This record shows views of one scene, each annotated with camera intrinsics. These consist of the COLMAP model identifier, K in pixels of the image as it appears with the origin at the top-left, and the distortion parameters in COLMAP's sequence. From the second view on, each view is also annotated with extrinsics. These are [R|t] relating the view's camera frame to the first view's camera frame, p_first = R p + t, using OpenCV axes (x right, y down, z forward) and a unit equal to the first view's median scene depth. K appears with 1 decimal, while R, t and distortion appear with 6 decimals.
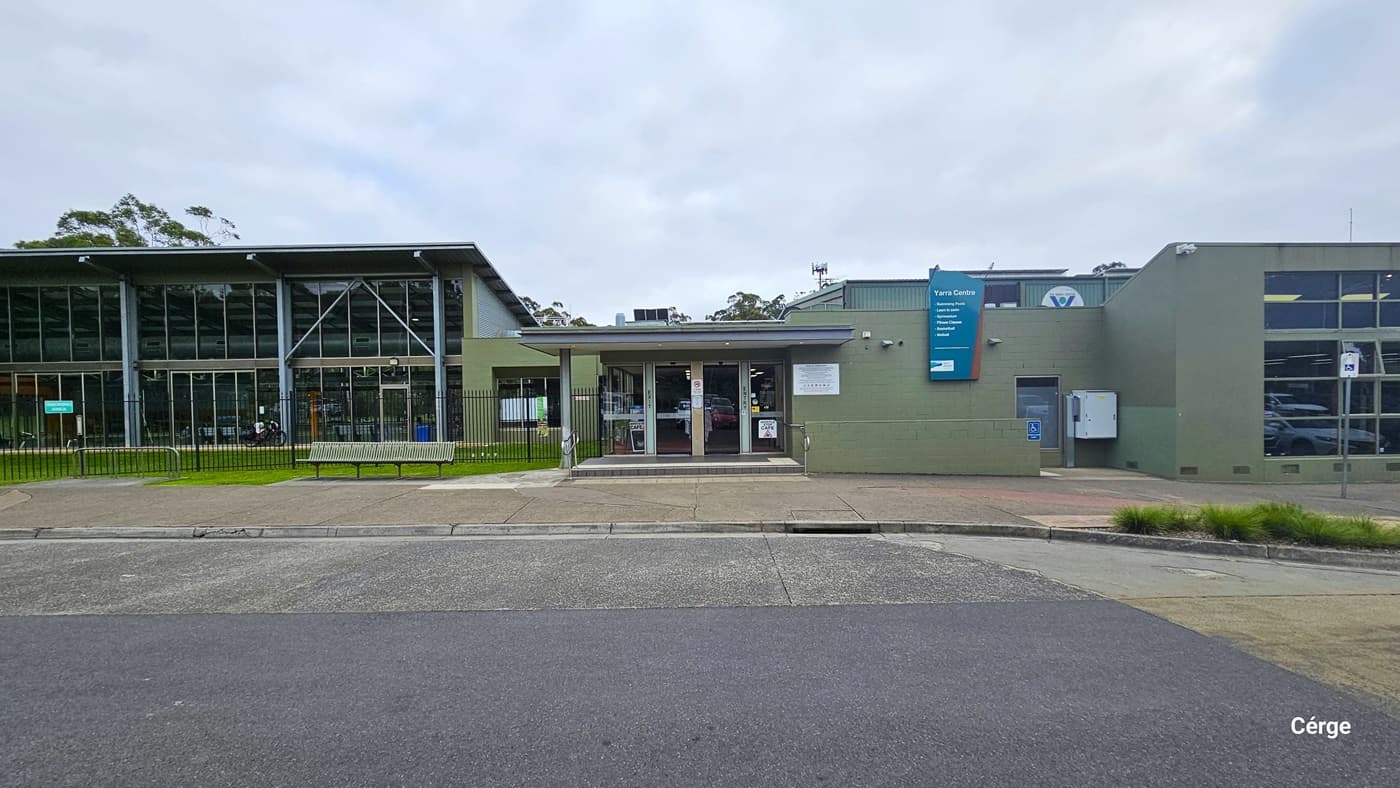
lens RADIAL K [[574.4, 0, 693.3], [0, 574.4, 411.4], [0, 0, 1]] dist [0.001471, 0.000793]
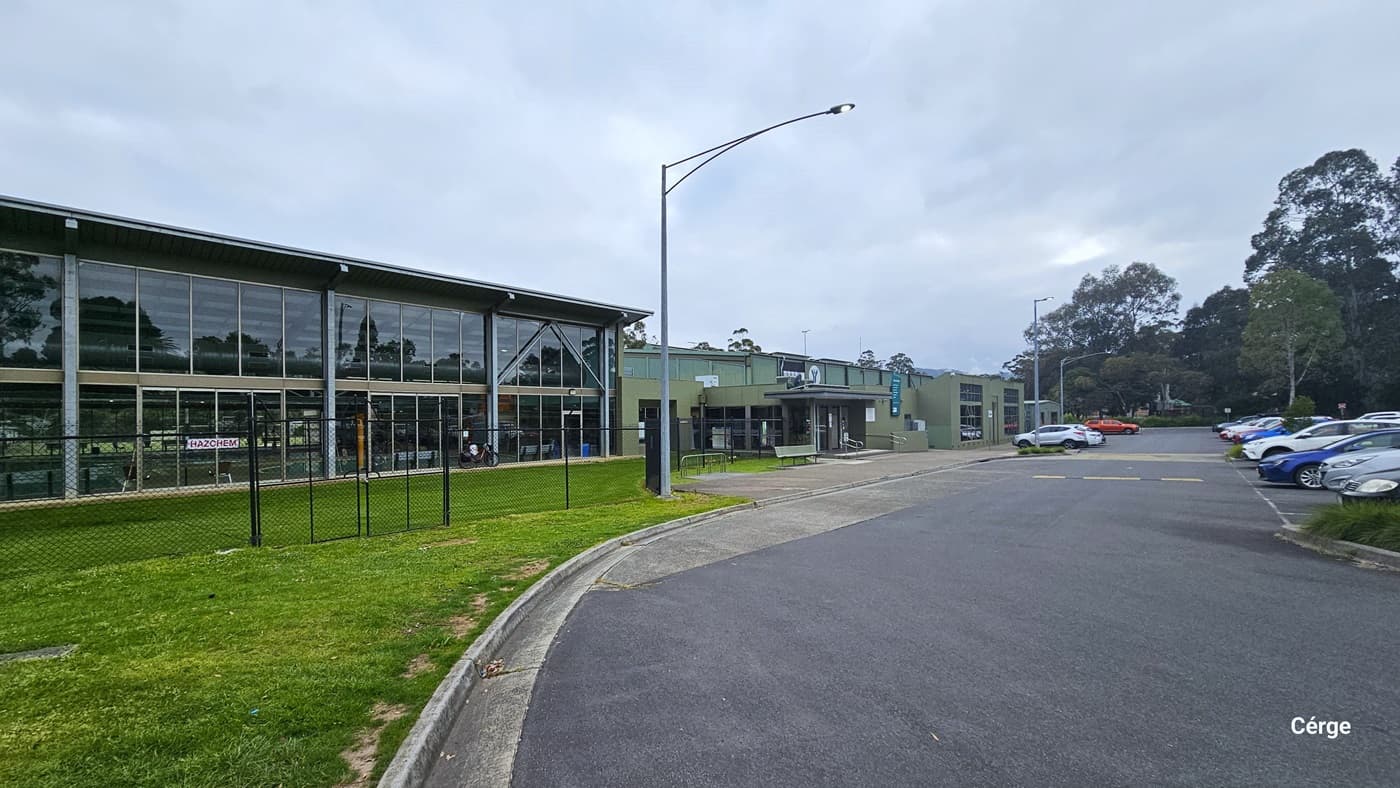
lens RADIAL K [[571.1, 0, 699.6], [0, 571.1, 413.5], [0, 0, 1]] dist [-0.002082, -0.000849]
pose [[0.691899, 0.015062, 0.721838, -1.712471], [0.023763, 0.998766, -0.043618, 0.024349], [-0.721604, 0.047332, 0.690687, -0.024721]]
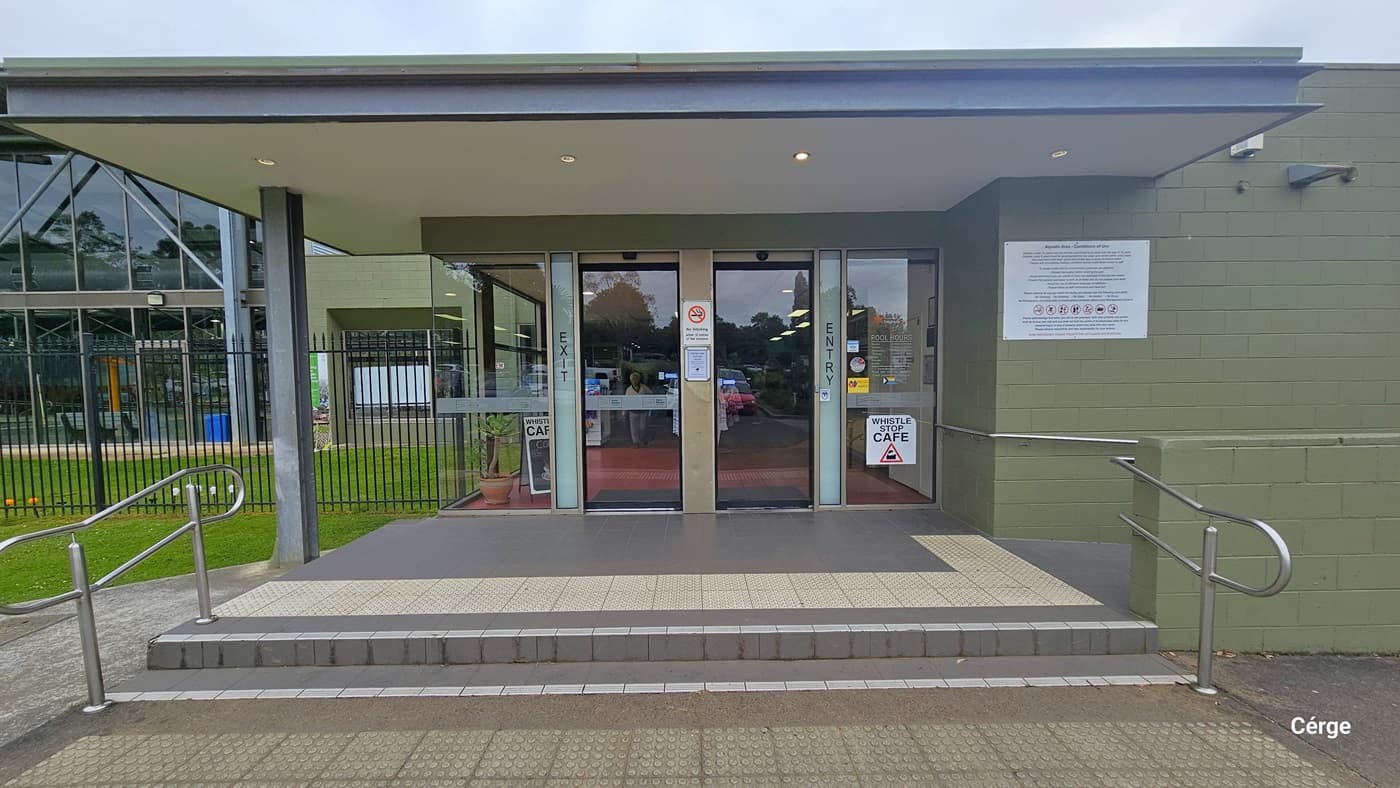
lens RADIAL K [[571.1, 0, 699.6], [0, 571.1, 413.5], [0, 0, 1]] dist [-0.002082, -0.000849]
pose [[0.999897, 0.003354, 0.013965, 0.003808], [-0.003923, 0.999156, 0.040888, -0.000164], [-0.013816, -0.040938, 0.999066, 0.614642]]
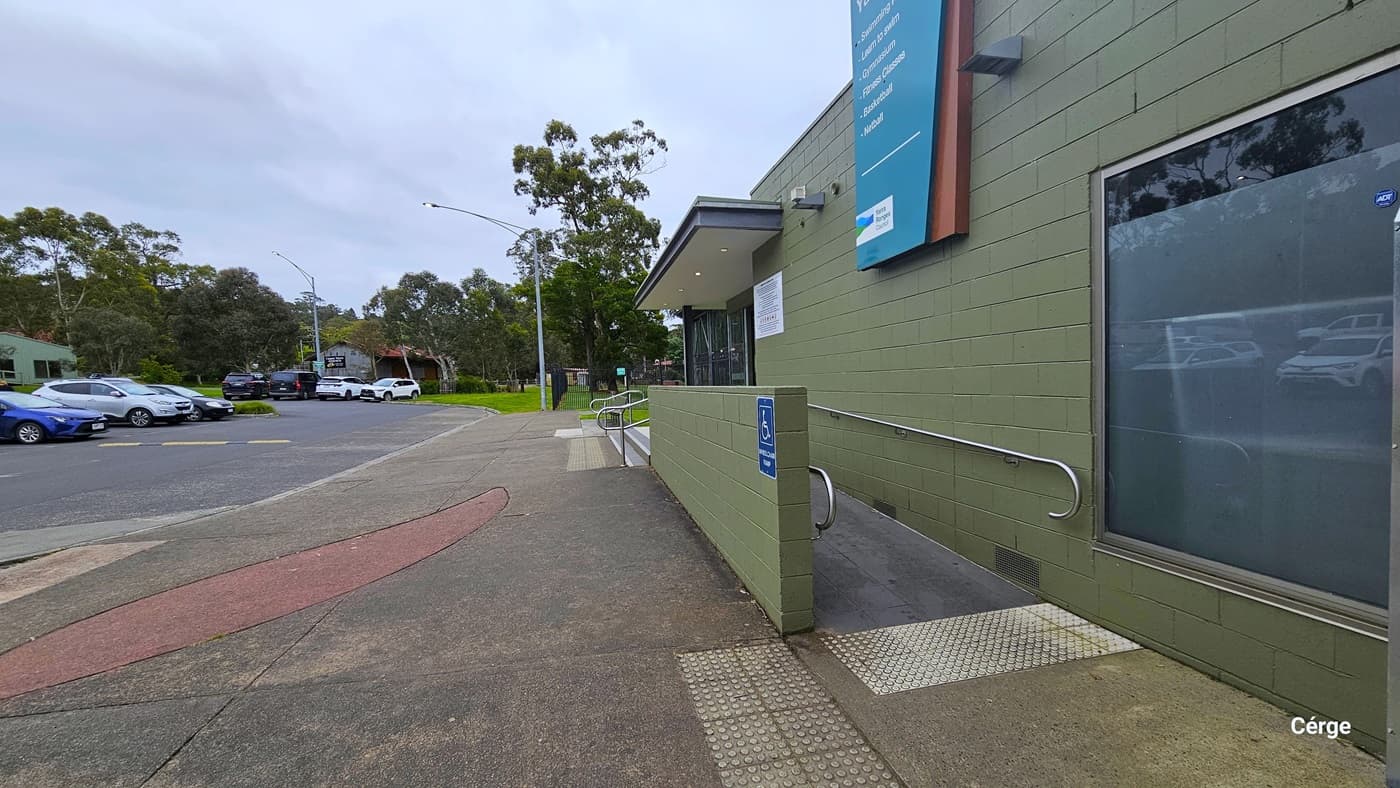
lens RADIAL K [[571.1, 0, 699.6], [0, 571.1, 413.5], [0, 0, 1]] dist [-0.002082, -0.000849]
pose [[0.213518, 0.061171, -0.975022, 0.652478], [0.017771, 0.997629, 0.066481, 0.006154], [0.976777, -0.031522, 0.211925, 0.732339]]
